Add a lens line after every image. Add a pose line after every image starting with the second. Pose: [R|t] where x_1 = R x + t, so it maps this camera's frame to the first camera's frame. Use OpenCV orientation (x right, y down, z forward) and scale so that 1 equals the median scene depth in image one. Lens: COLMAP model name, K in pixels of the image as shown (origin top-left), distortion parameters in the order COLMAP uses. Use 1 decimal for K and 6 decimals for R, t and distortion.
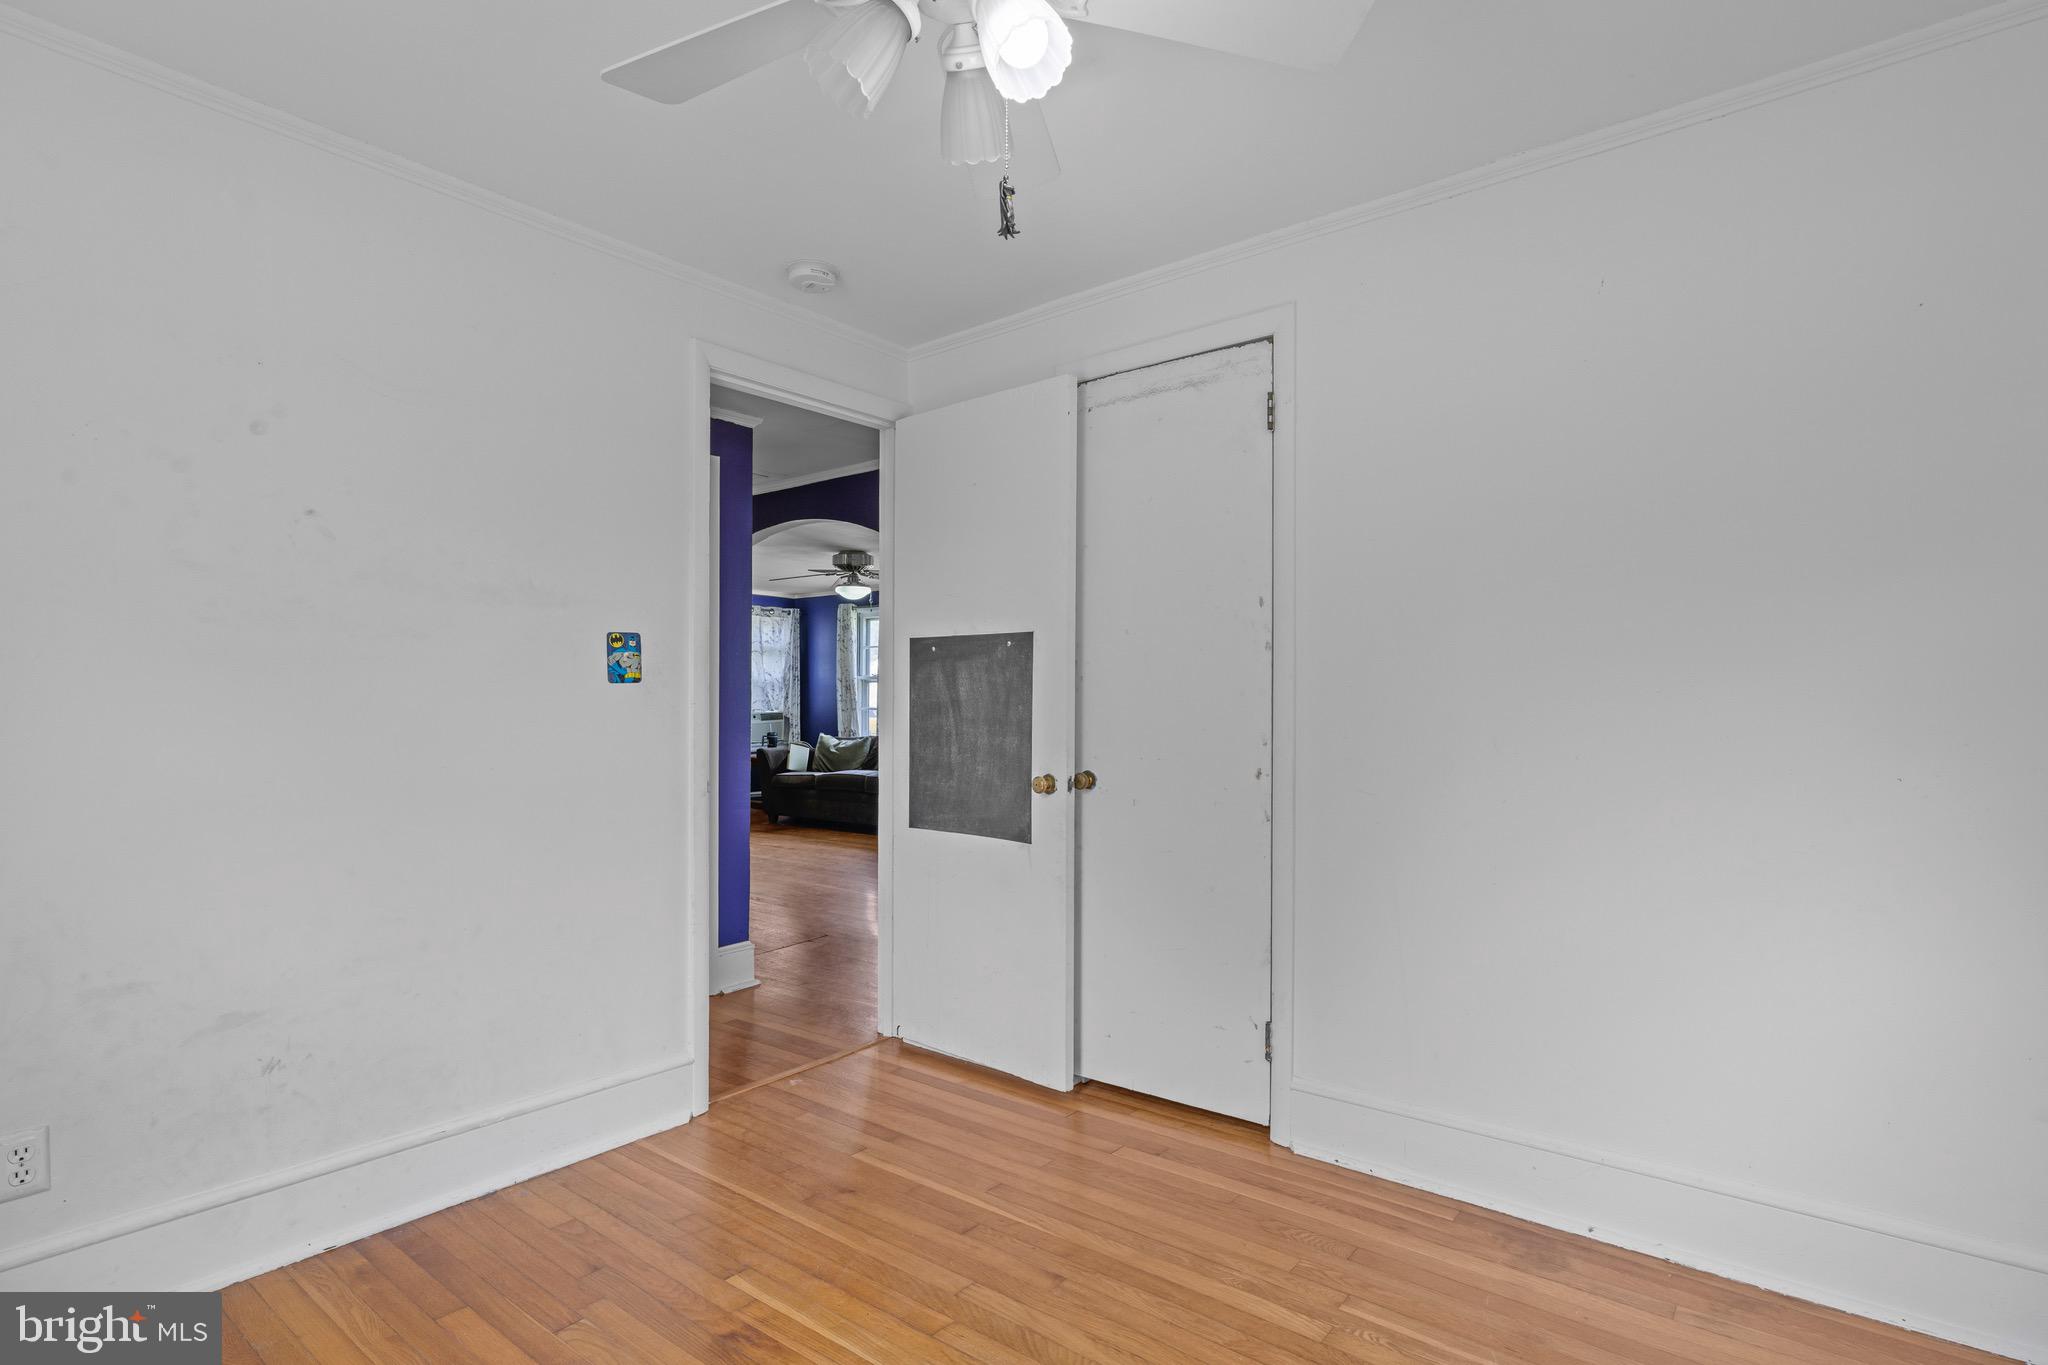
lens RADIAL K [[1044.7, 0, 1017.3], [0, 1044.7, 693.6], [0, 0, 1]] dist [0.001325, 0.000270]
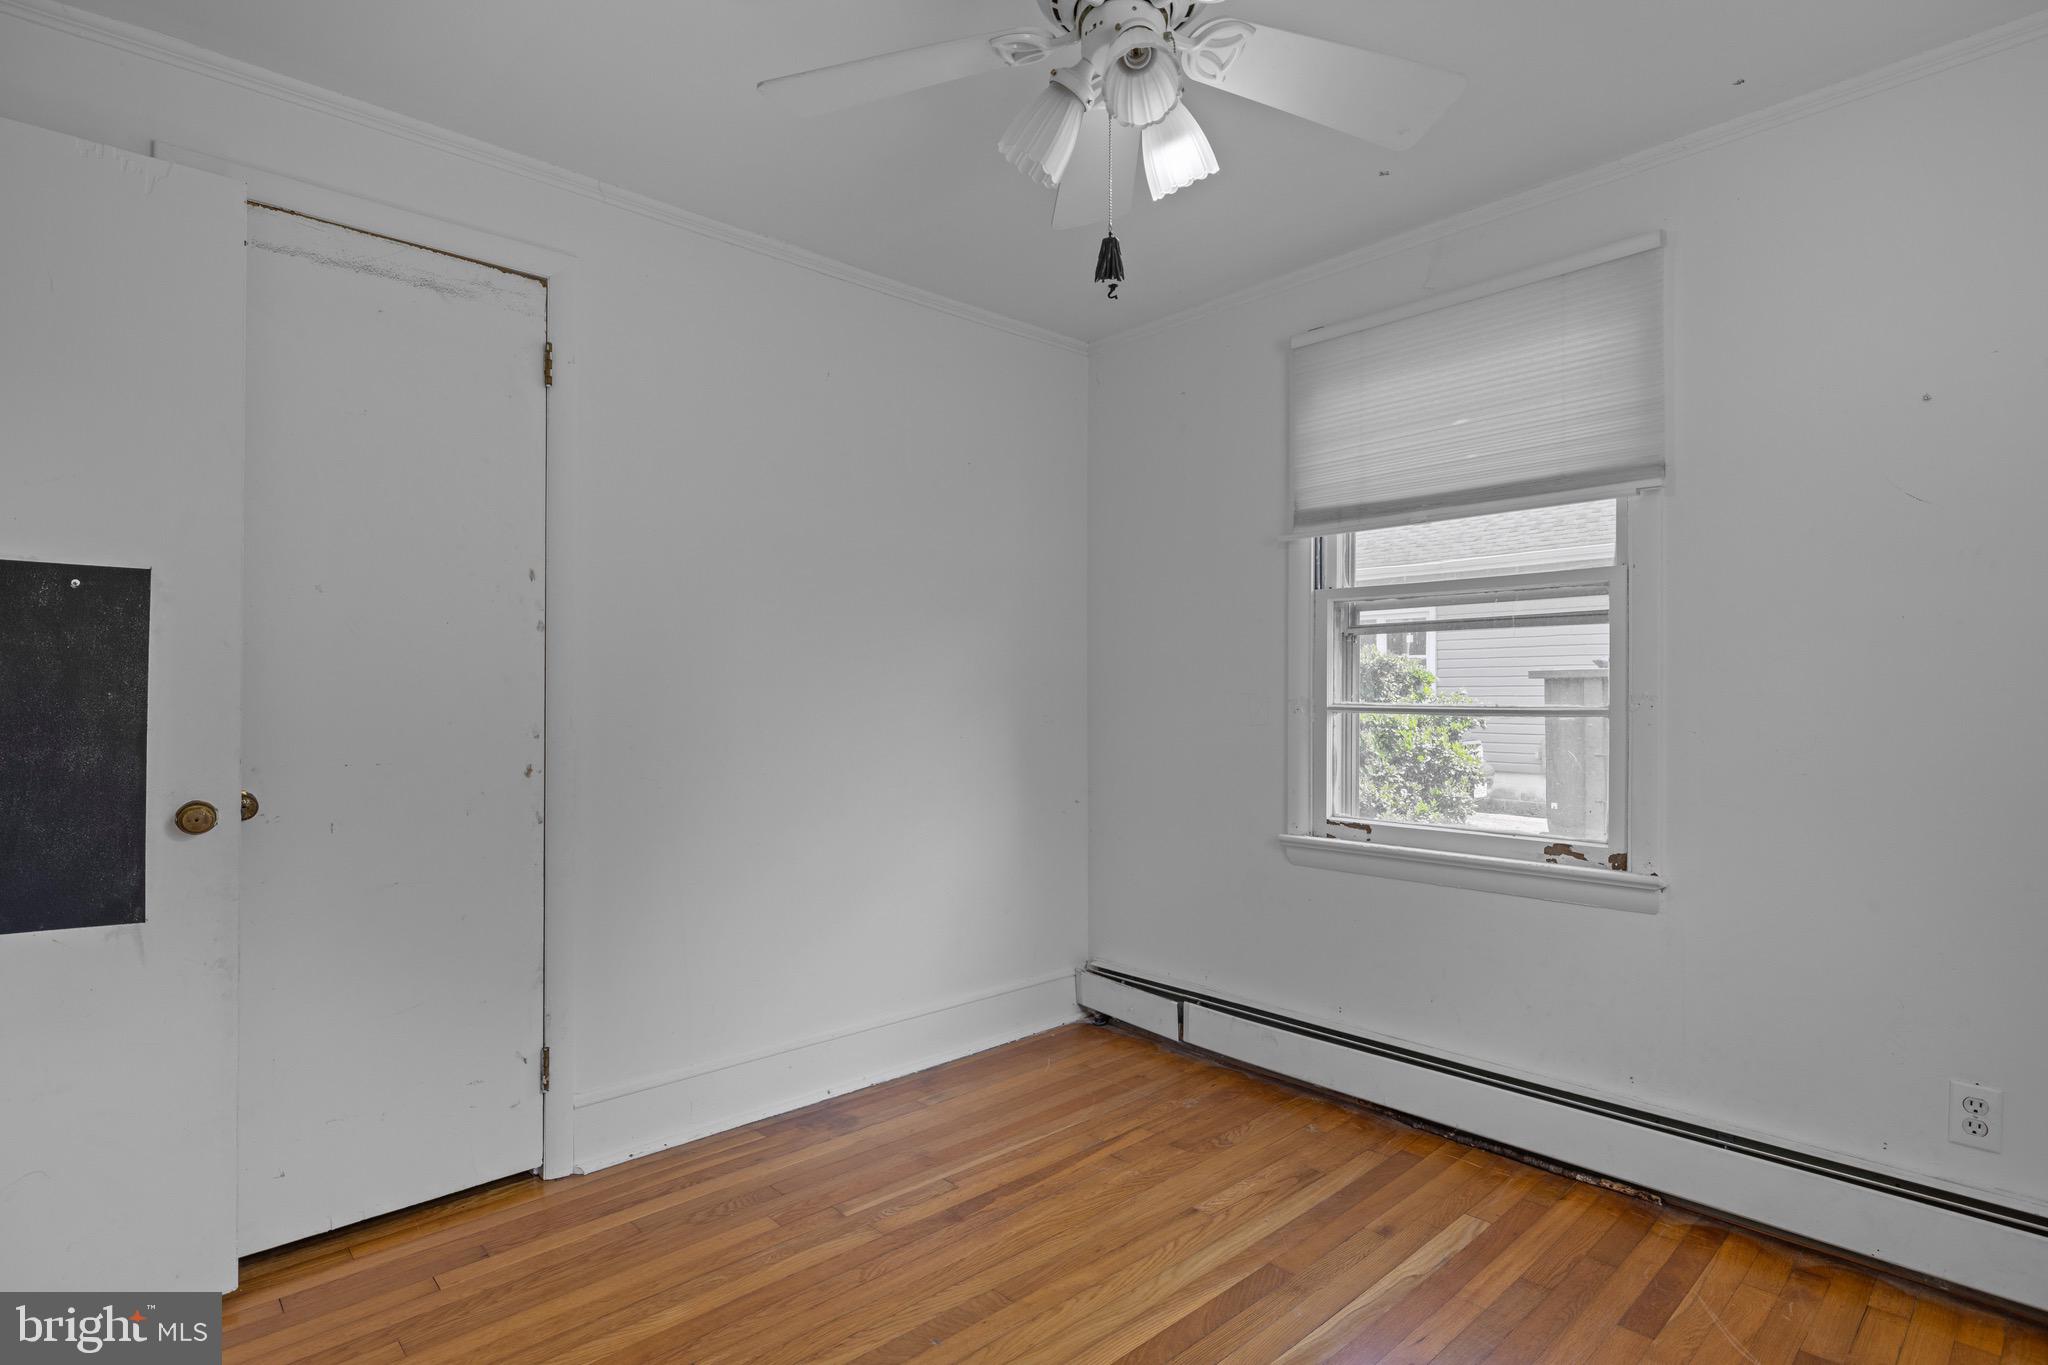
lens RADIAL K [[1044.7, 0, 1017.4], [0, 1044.7, 686.1], [0, 0, 1]] dist [0.001325, 0.000270]
pose [[0.130150, 0.010940, 0.991434, -0.589531], [-0.011644, 0.999887, -0.009504, 0.009163], [-0.991426, -0.010307, 0.130263, 0.483360]]
